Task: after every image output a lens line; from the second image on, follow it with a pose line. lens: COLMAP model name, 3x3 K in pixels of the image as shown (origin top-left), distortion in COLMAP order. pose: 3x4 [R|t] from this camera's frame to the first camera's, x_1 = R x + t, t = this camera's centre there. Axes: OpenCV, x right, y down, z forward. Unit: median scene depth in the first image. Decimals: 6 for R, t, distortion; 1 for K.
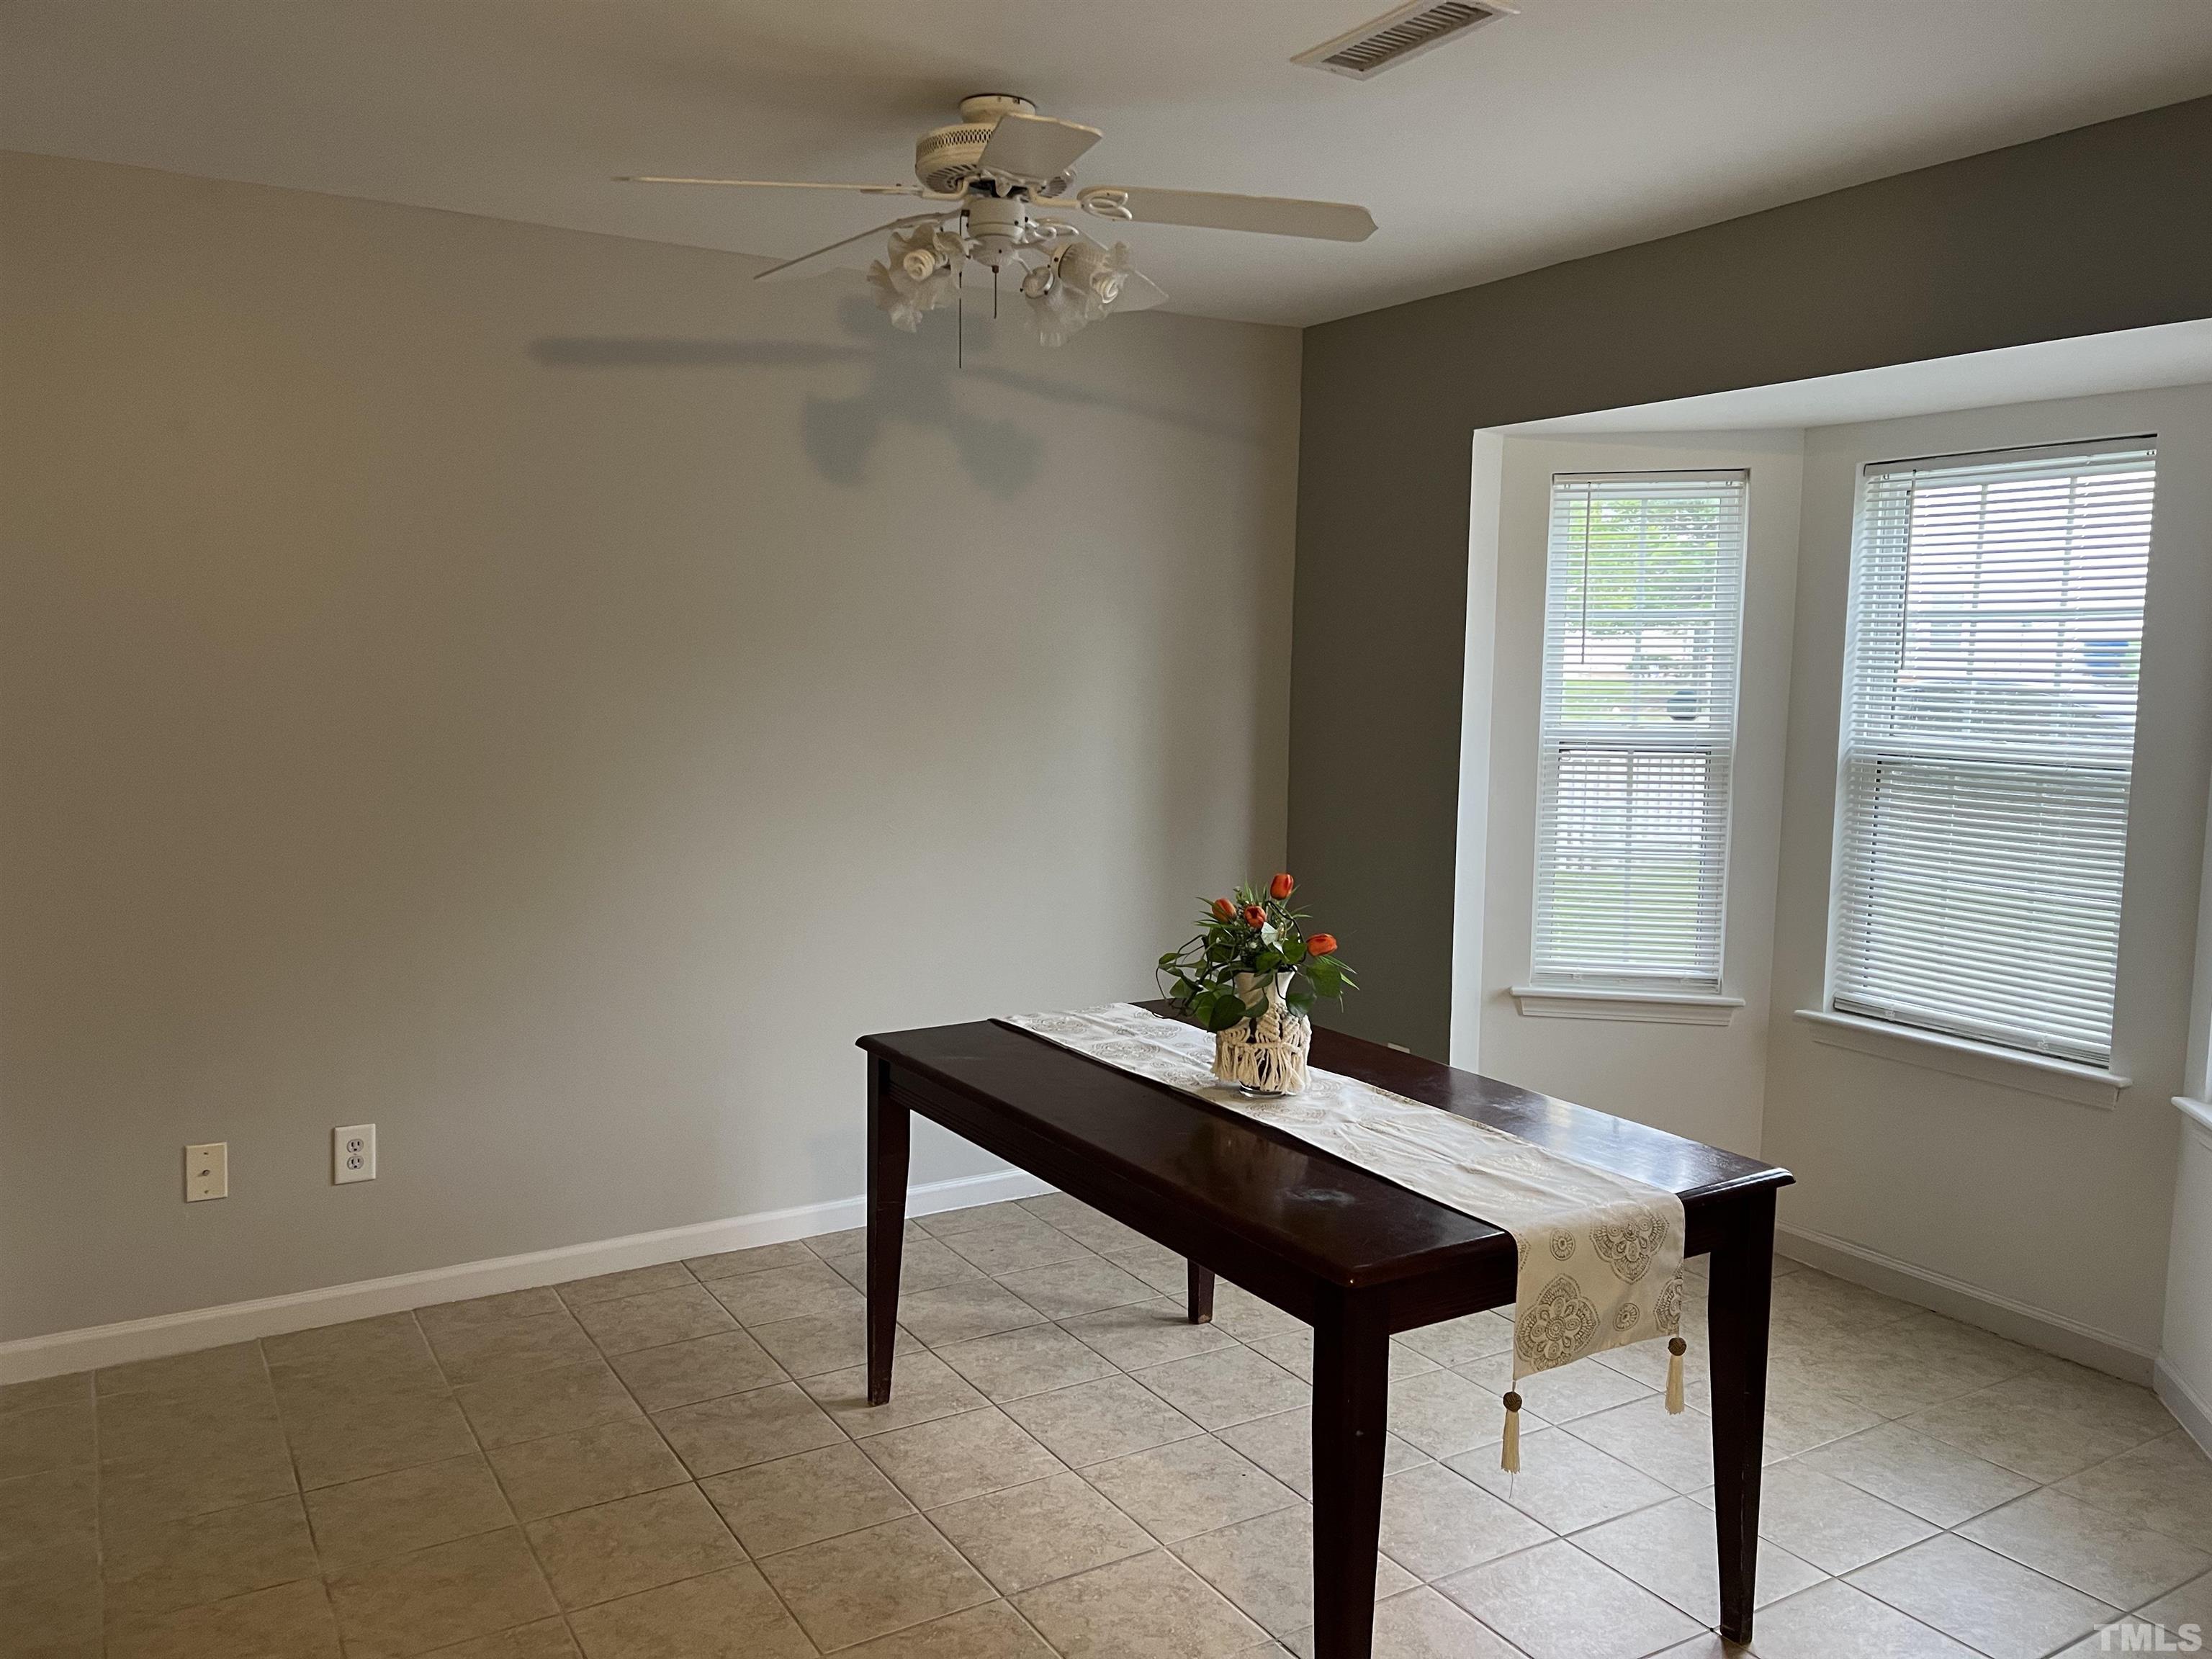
lens RADIAL K [[1683.0, 0, 1104.9], [0, 1683.0, 844.8], [0, 0, 1]] dist [0.050576, -0.066192]
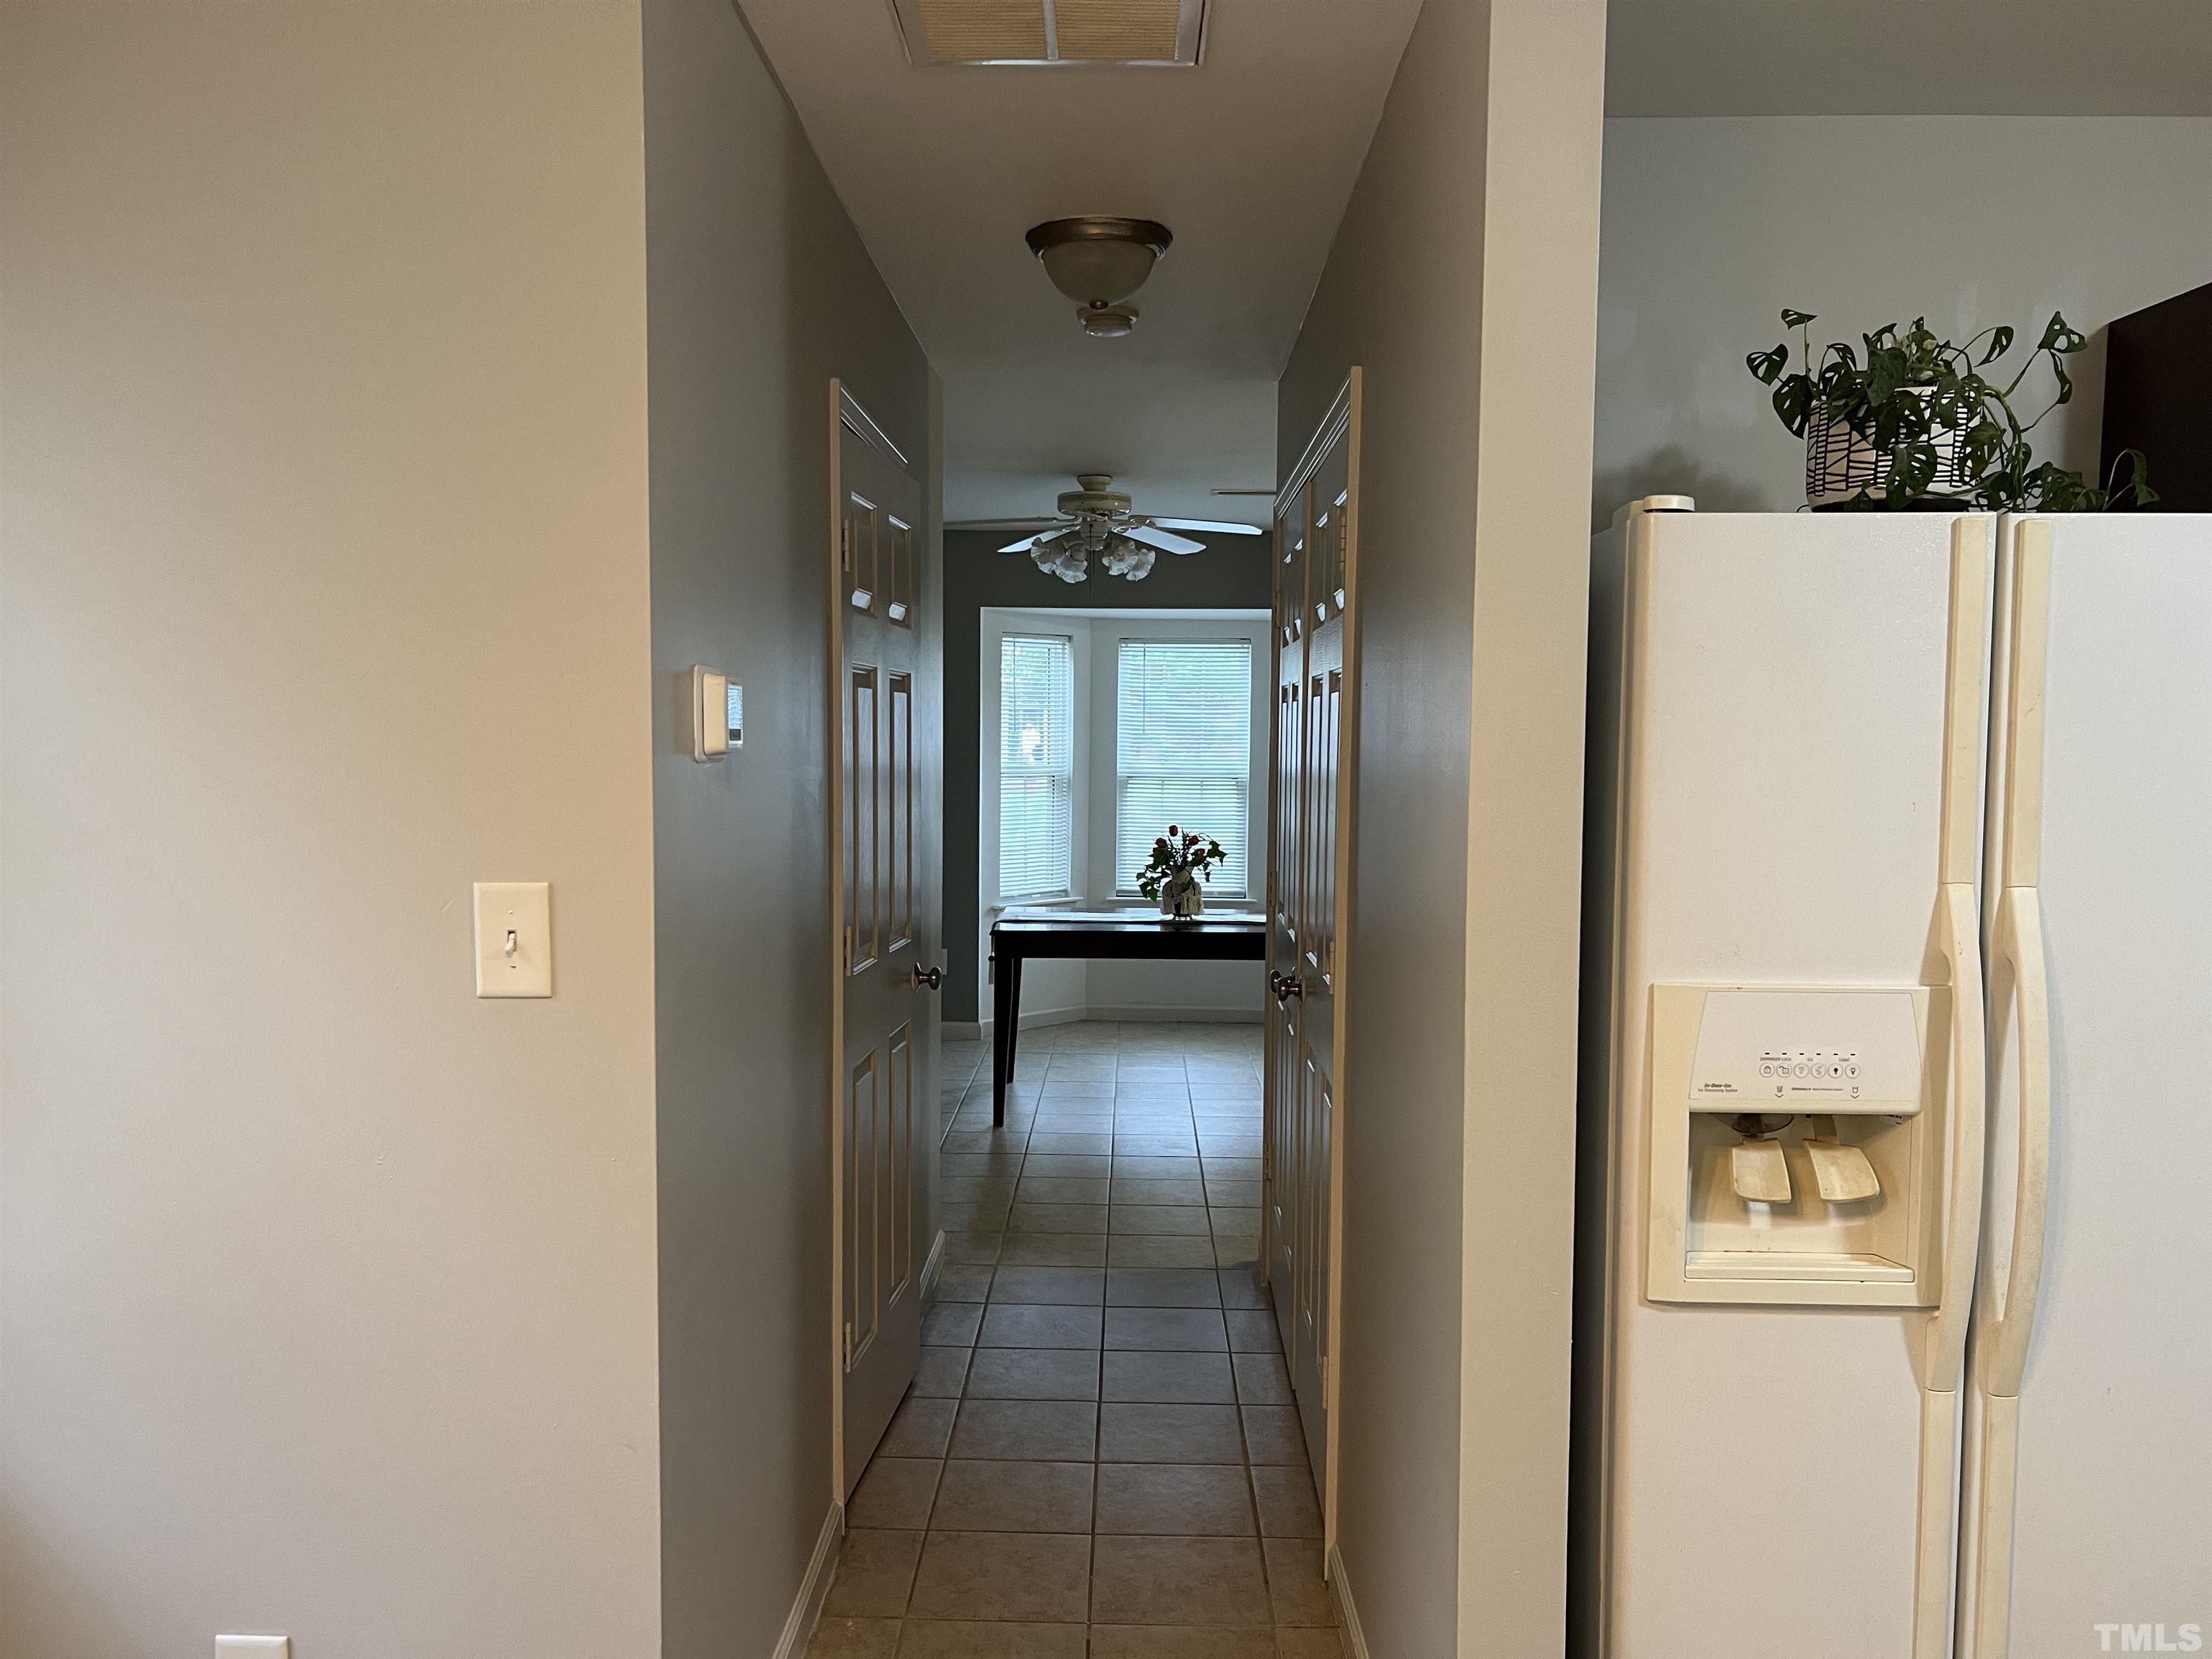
lens RADIAL K [[1683.0, 0, 1104.9], [0, 1683.0, 844.8], [0, 0, 1]] dist [0.050576, -0.066192]
pose [[0.533105, -0.067701, 0.843336, -1.327395], [0.094758, 0.995299, 0.020000, -0.007839], [-0.840726, 0.069251, 0.537014, -0.105995]]
